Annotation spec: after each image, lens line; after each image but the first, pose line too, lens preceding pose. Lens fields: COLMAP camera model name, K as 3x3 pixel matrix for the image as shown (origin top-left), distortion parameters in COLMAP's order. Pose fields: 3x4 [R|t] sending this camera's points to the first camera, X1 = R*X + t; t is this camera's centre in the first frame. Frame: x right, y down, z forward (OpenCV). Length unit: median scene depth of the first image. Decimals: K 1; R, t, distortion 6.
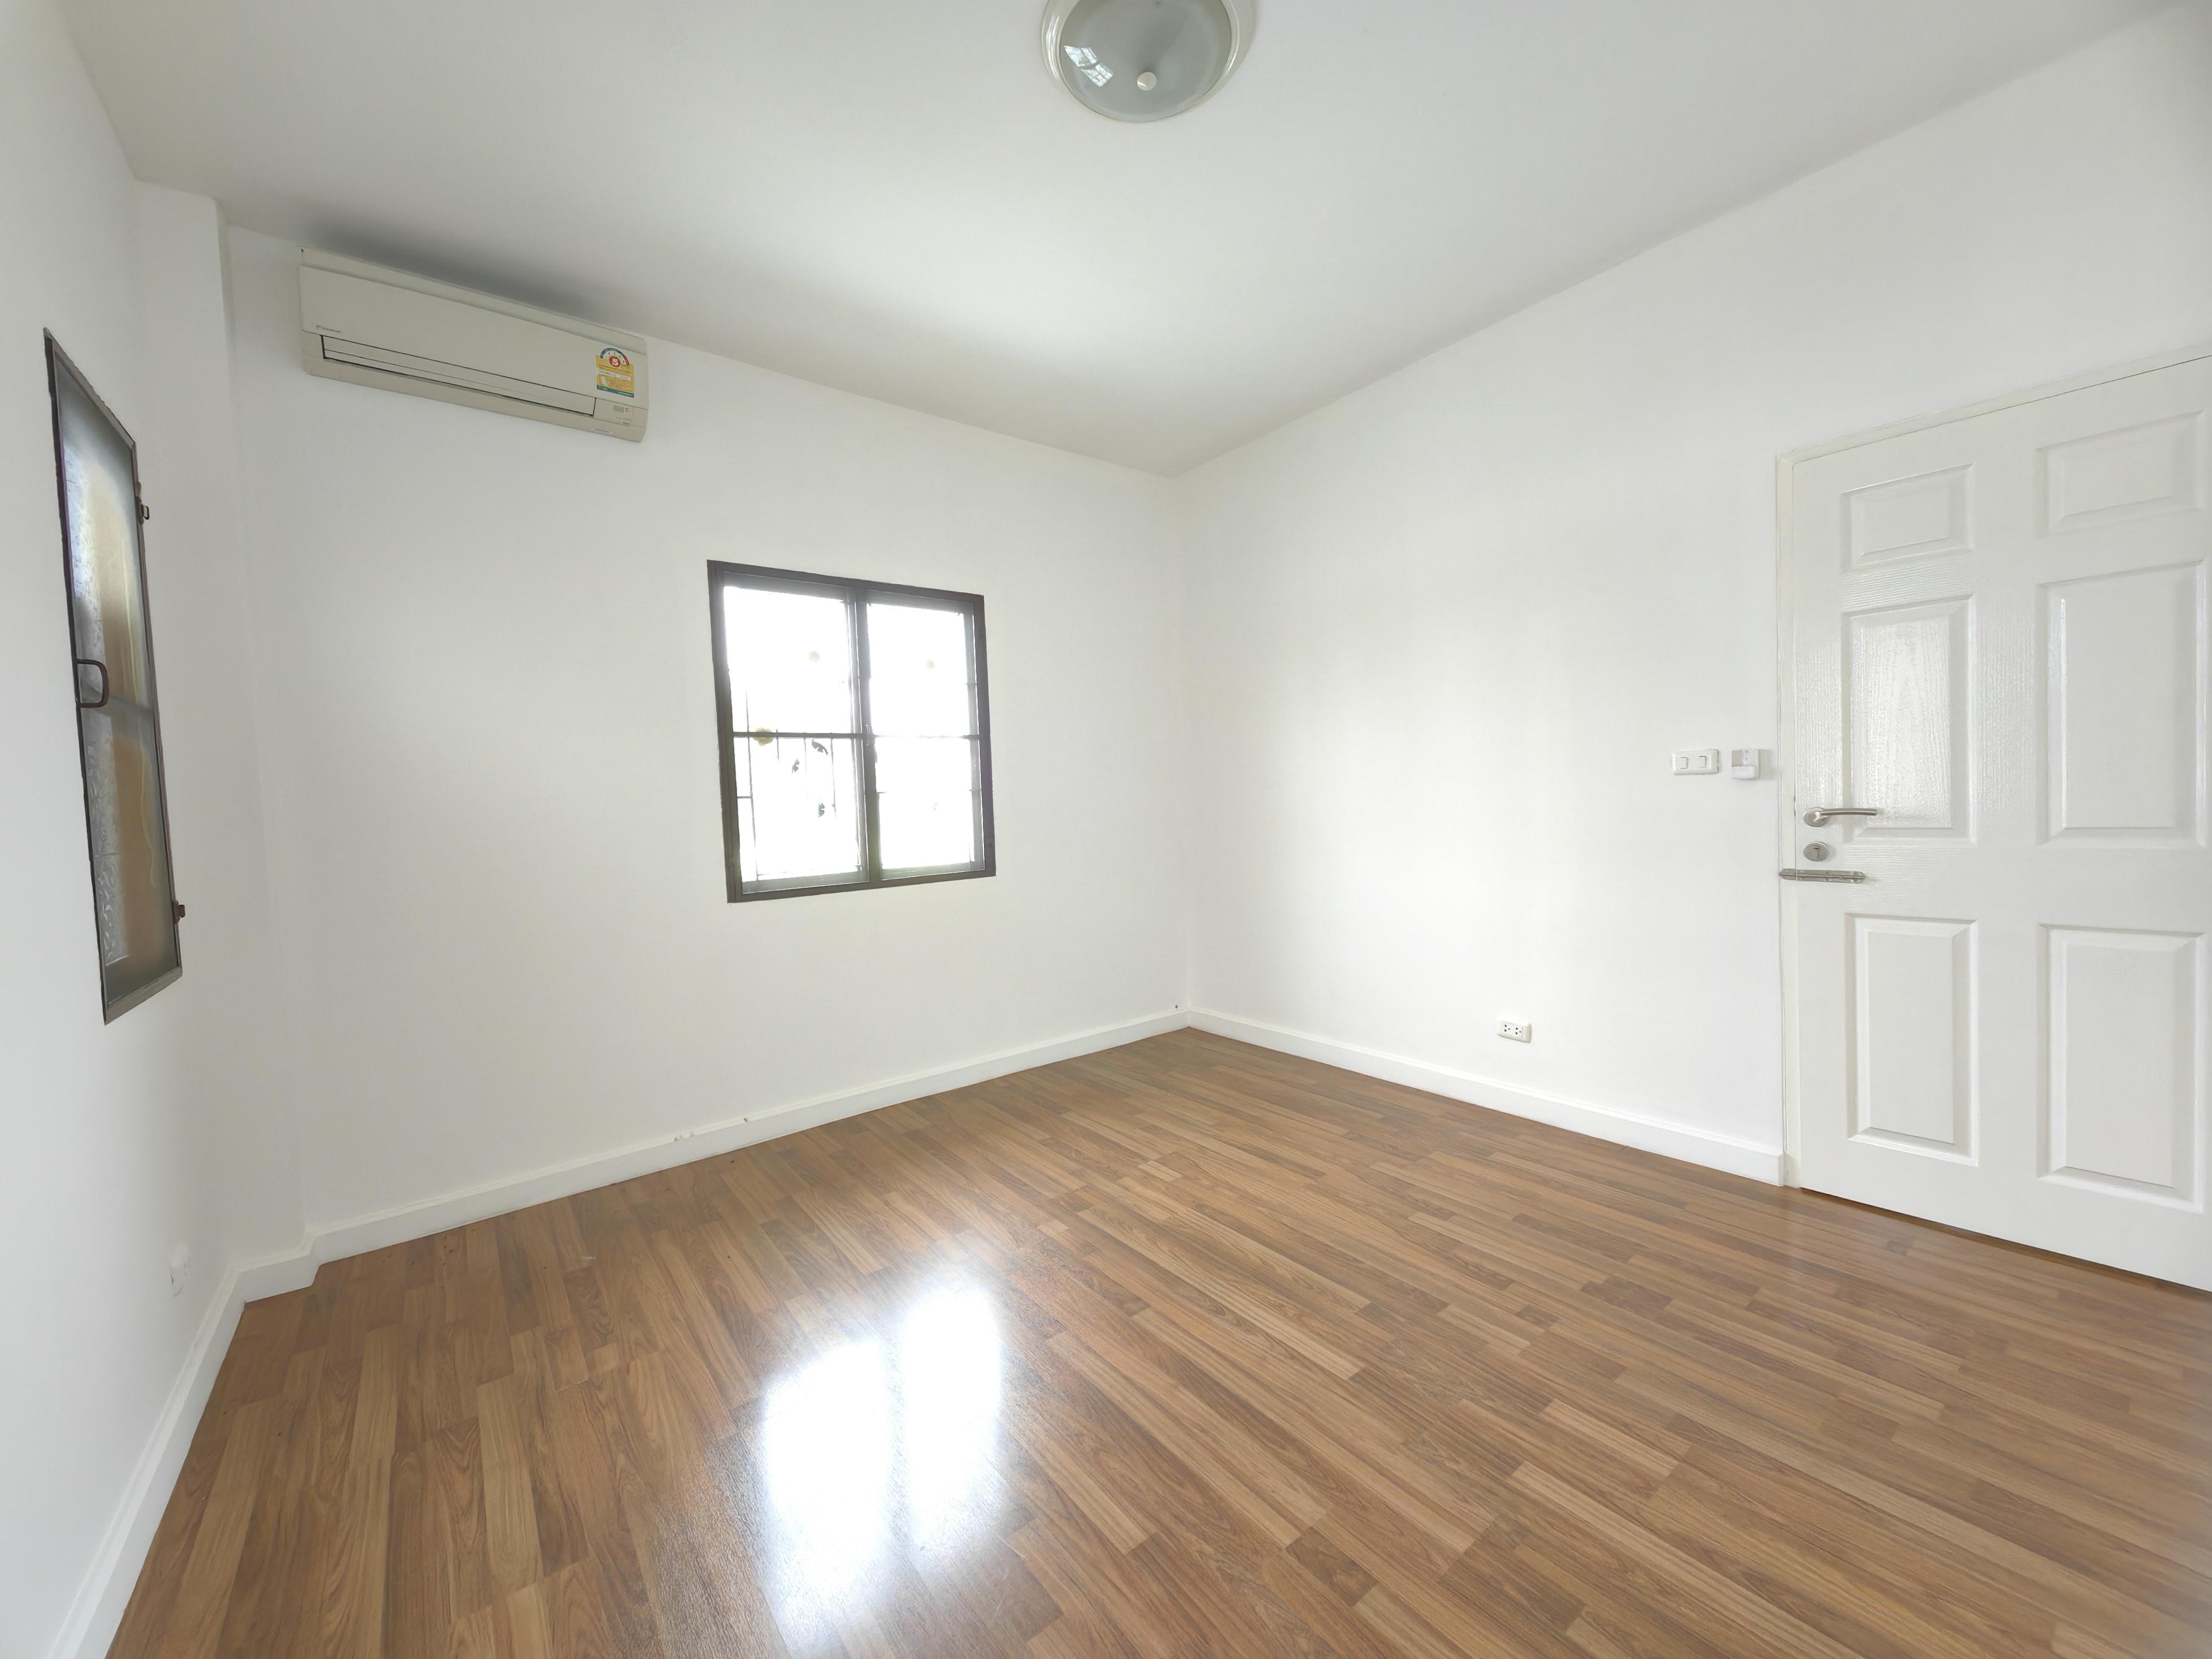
lens RADIAL K [[863.7, 0, 1107.5], [0, 863.7, 837.6], [0, 0, 1]] dist [0.005327, -0.003079]
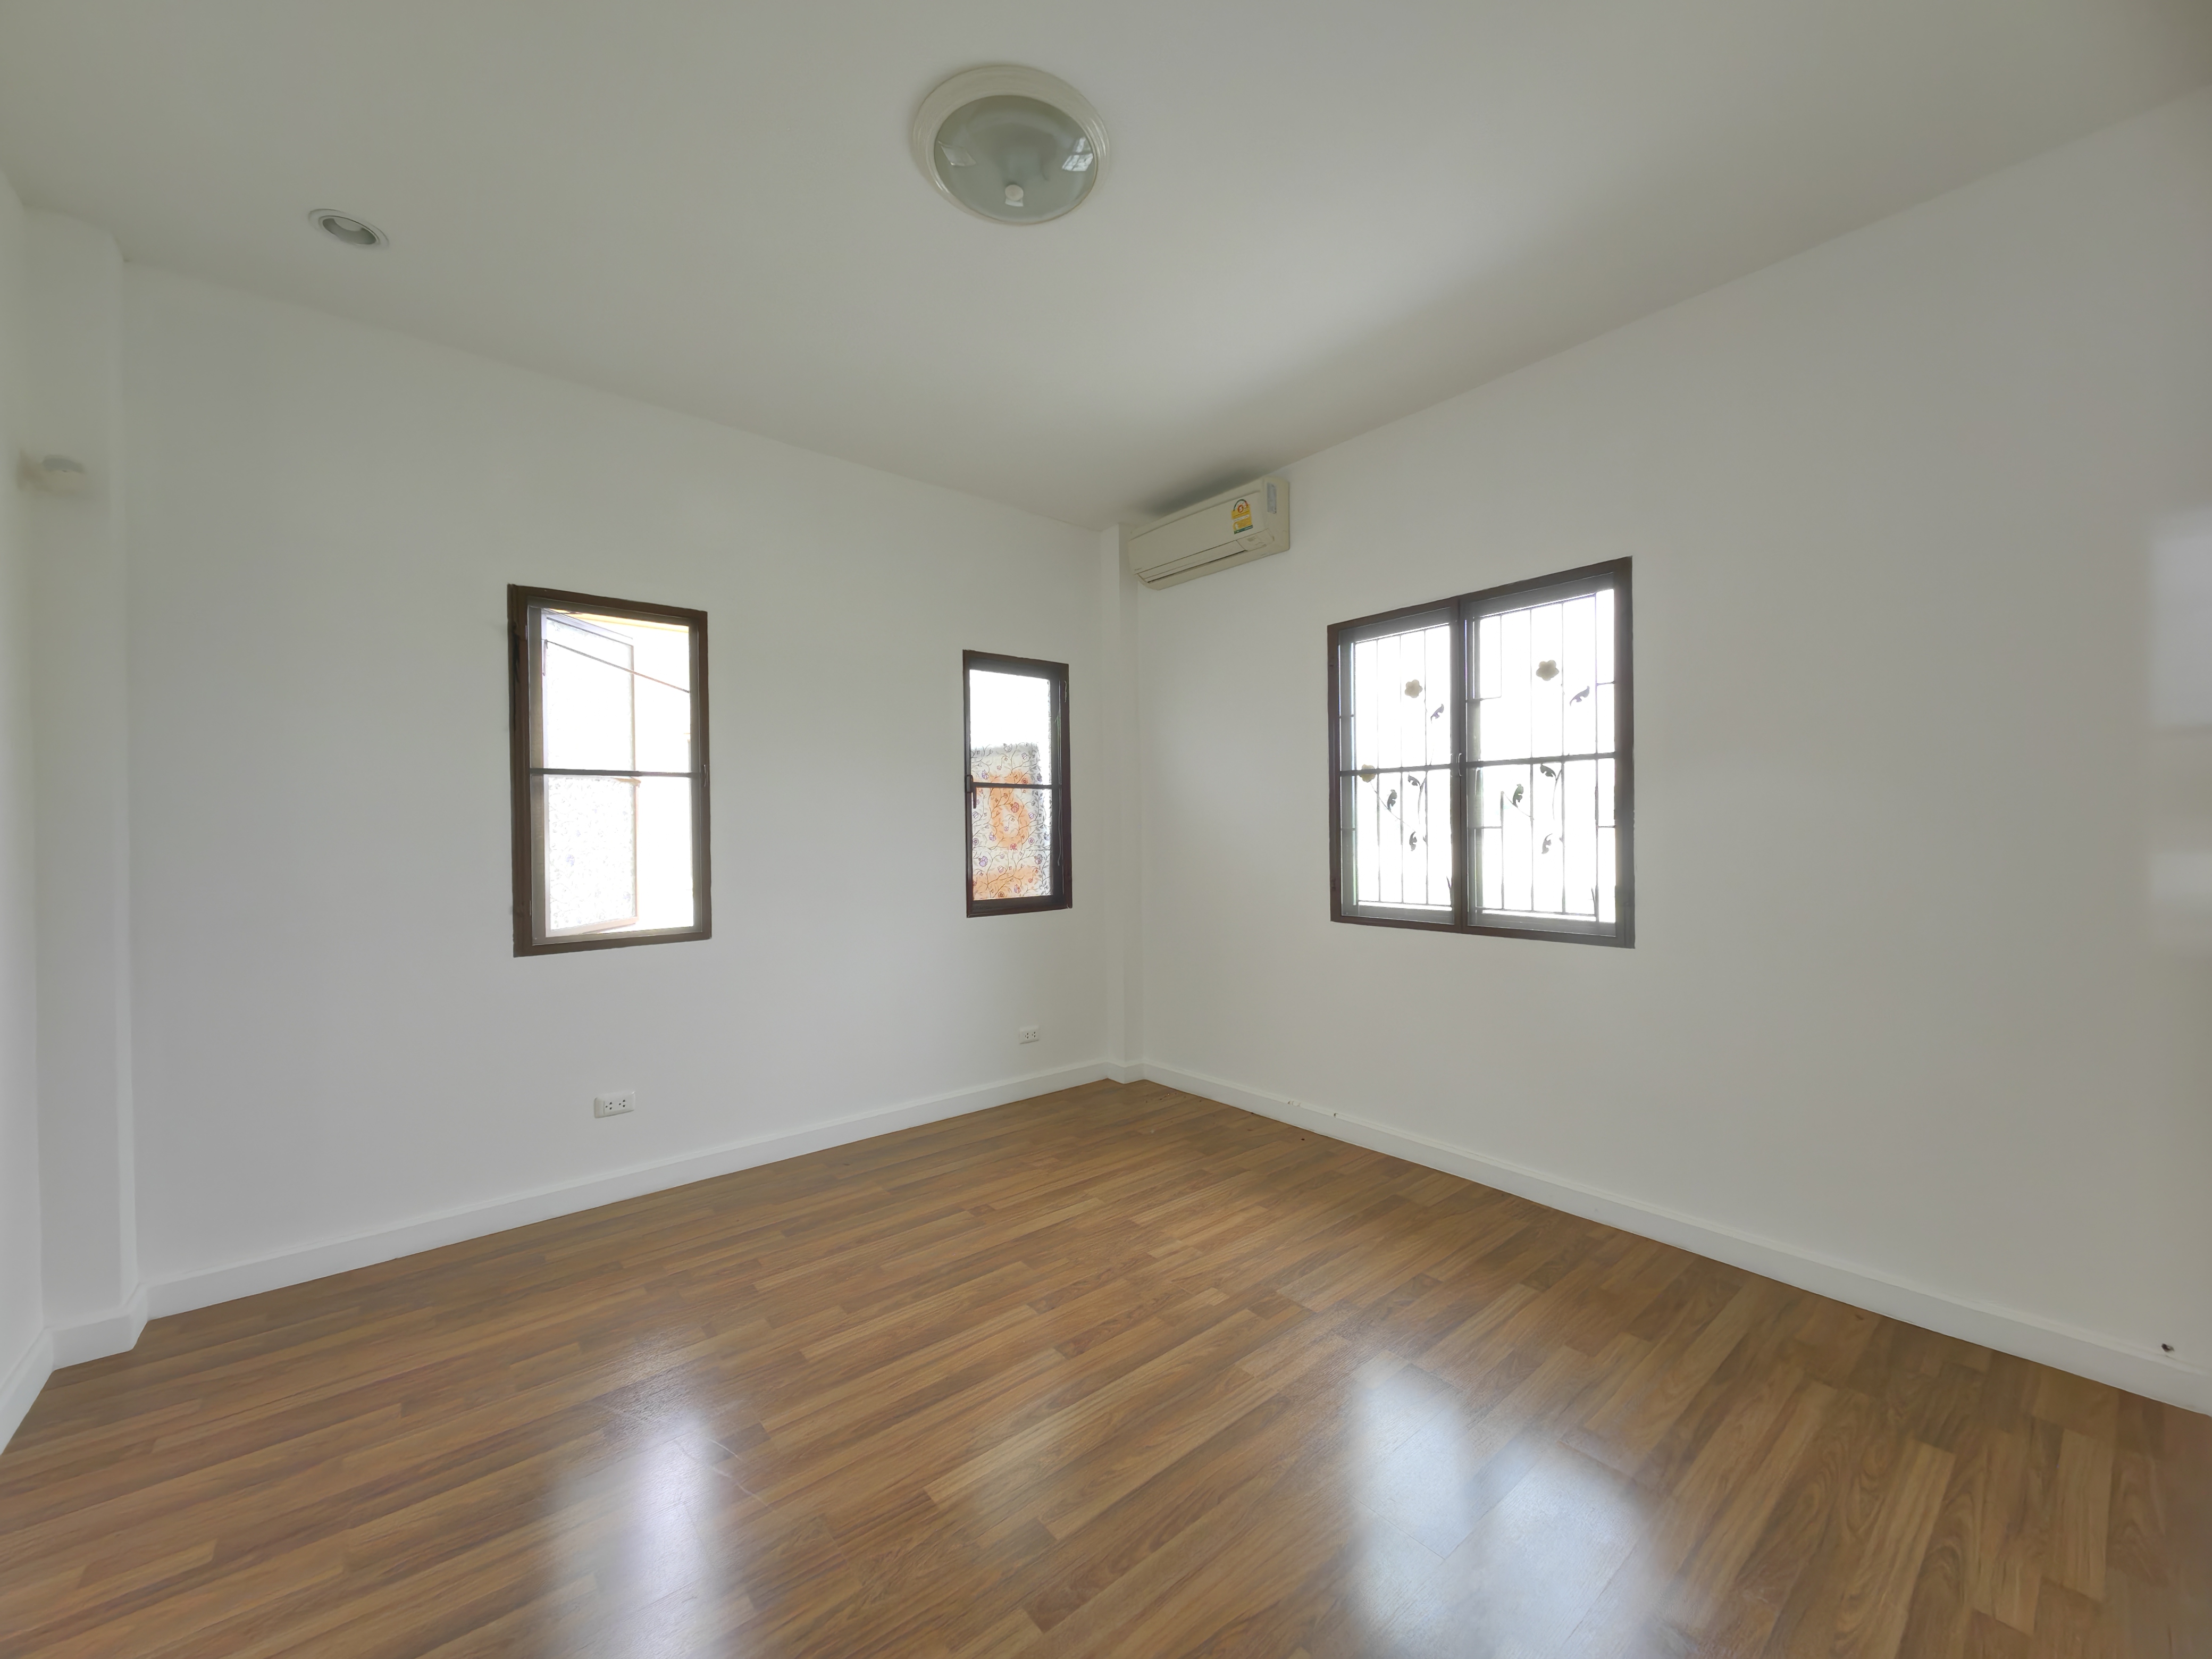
lens RADIAL K [[863.7, 0, 1106.7], [0, 863.7, 825.1], [0, 0, 1]] dist [0.005327, -0.003079]
pose [[0.030980, 0.038033, -0.998796, 0.698527], [-0.042972, 0.998403, 0.036685, -0.080797], [0.998596, 0.041784, 0.032565, 0.663772]]
